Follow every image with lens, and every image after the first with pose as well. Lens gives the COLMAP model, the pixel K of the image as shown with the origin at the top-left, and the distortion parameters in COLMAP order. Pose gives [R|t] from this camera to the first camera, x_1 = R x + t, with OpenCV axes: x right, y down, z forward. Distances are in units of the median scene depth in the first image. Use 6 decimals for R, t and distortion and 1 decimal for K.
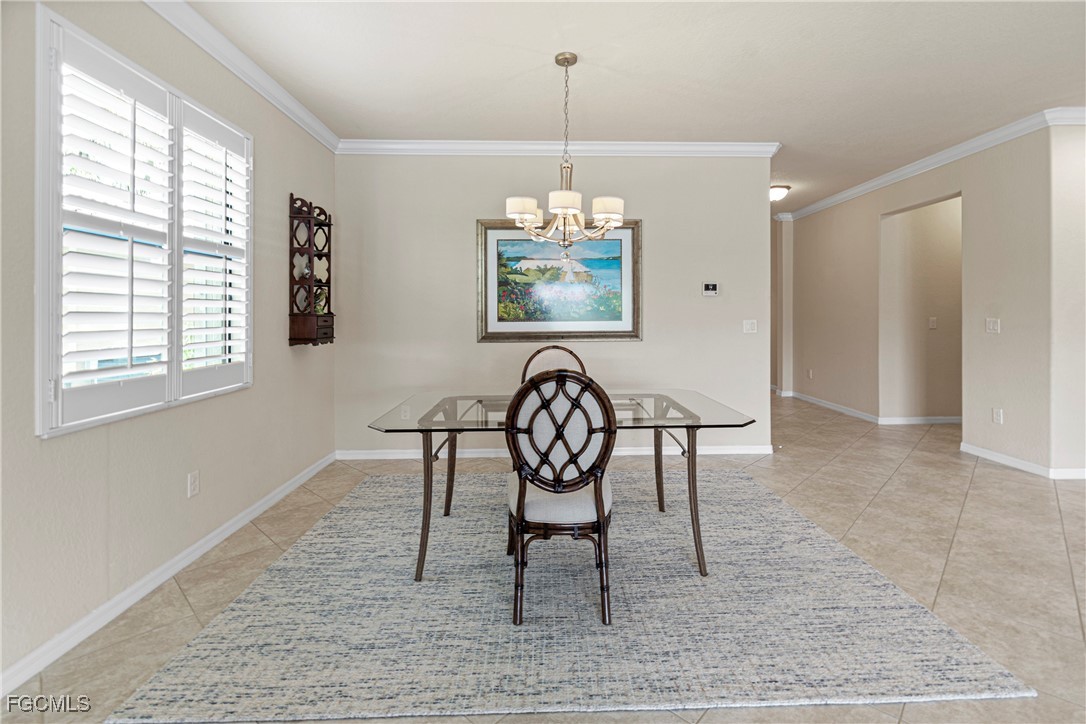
lens RADIAL K [[487.9, 0, 549.8], [0, 487.9, 313.3], [0, 0, 1]] dist [-0.001346, -0.000453]
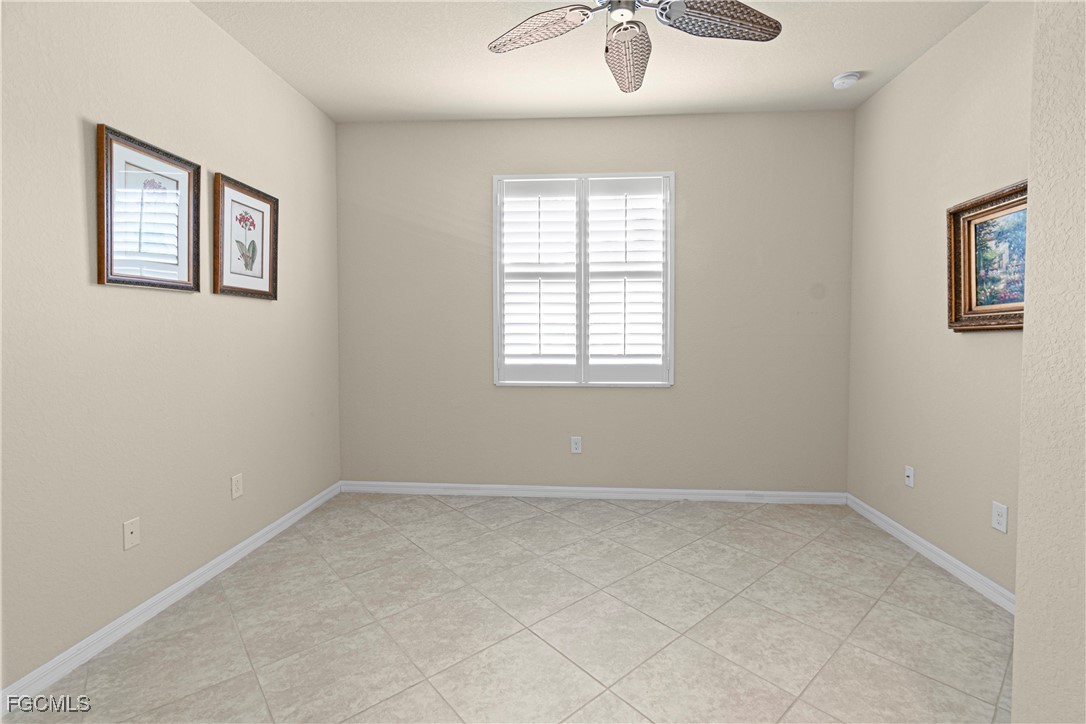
lens RADIAL K [[487.9, 0, 549.9], [0, 487.9, 363.3], [0, 0, 1]] dist [-0.001346, -0.000453]
pose [[-0.095697, 0.005462, -0.995396, 0.577025], [-0.002803, 0.999980, 0.005756, 0.088553], [0.995407, 0.003341, -0.095680, 0.839441]]
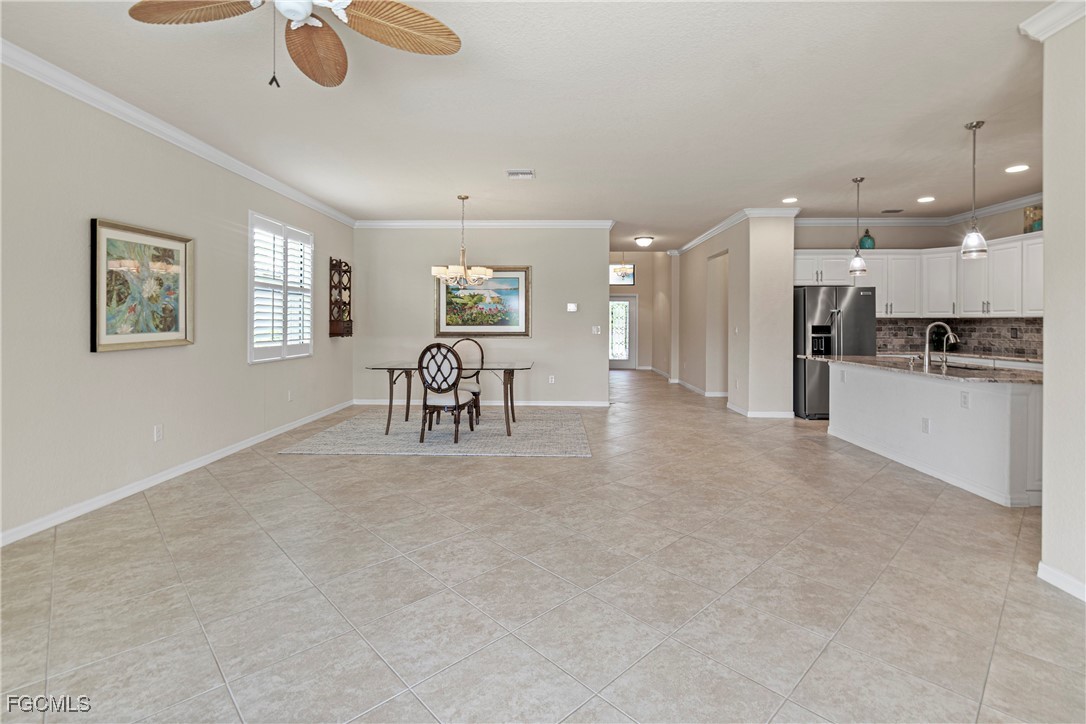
lens RADIAL K [[487.9, 0, 539.1], [0, 487.9, 321.1], [0, 0, 1]] dist [-0.001346, -0.000453]
pose [[0.998546, 0.007484, -0.053383, 0.450035], [-0.007434, 0.999972, 0.001132, -0.005178], [0.053390, -0.000733, 0.998573, -1.002305]]
